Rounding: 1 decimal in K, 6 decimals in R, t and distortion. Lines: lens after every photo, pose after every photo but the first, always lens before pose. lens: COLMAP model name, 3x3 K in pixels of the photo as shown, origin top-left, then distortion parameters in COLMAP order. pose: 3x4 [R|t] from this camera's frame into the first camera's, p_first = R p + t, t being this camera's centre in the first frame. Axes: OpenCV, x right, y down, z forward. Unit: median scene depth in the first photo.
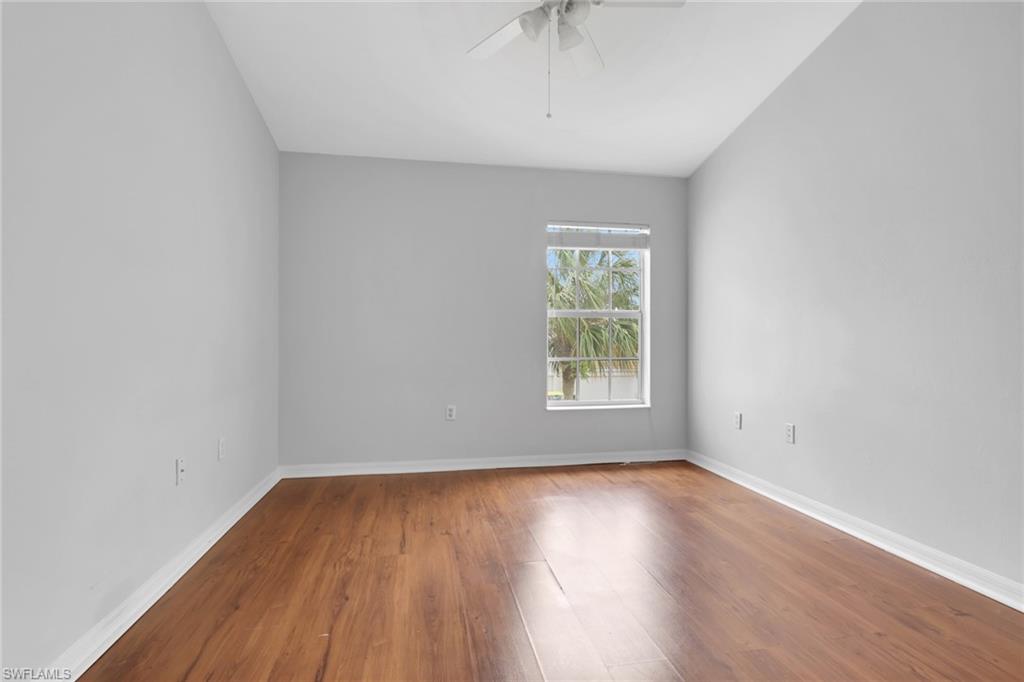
lens RADIAL K [[500.9, 0, 504.1], [0, 500.9, 335.9], [0, 0, 1]] dist [-0.005452, -0.000043]
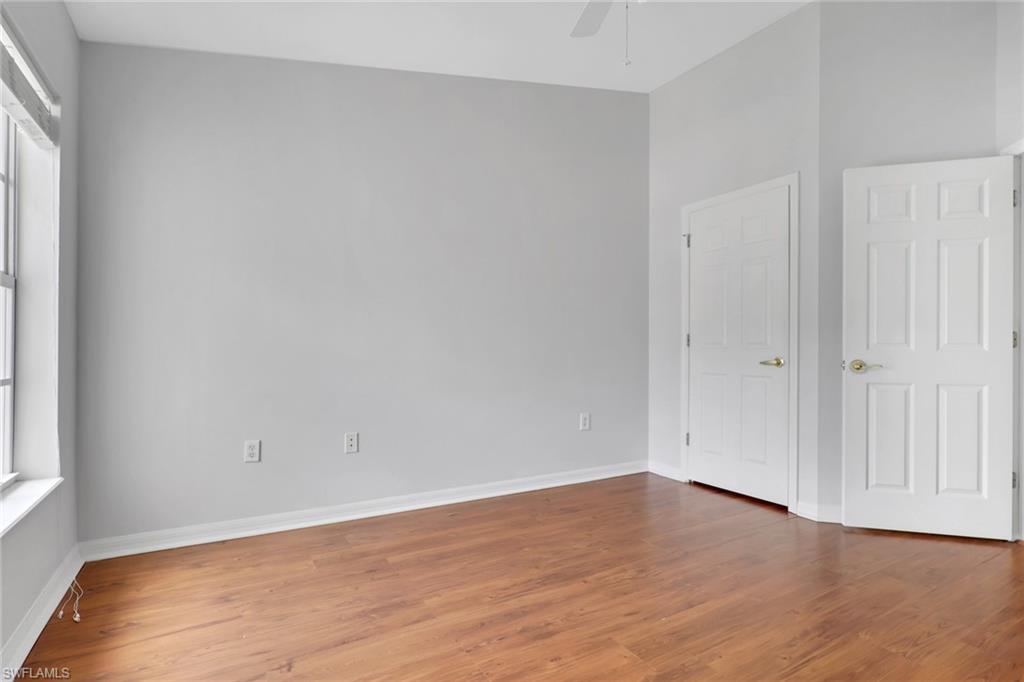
lens RADIAL K [[497.7, 0, 523.8], [0, 497.7, 353.1], [0, 0, 1]] dist [0.005029, 0.000938]
pose [[-0.357798, -0.009054, 0.933755, -0.372388], [-0.014205, 0.999890, 0.004253, 0.015298], [-0.933691, -0.011742, -0.357887, 0.917136]]
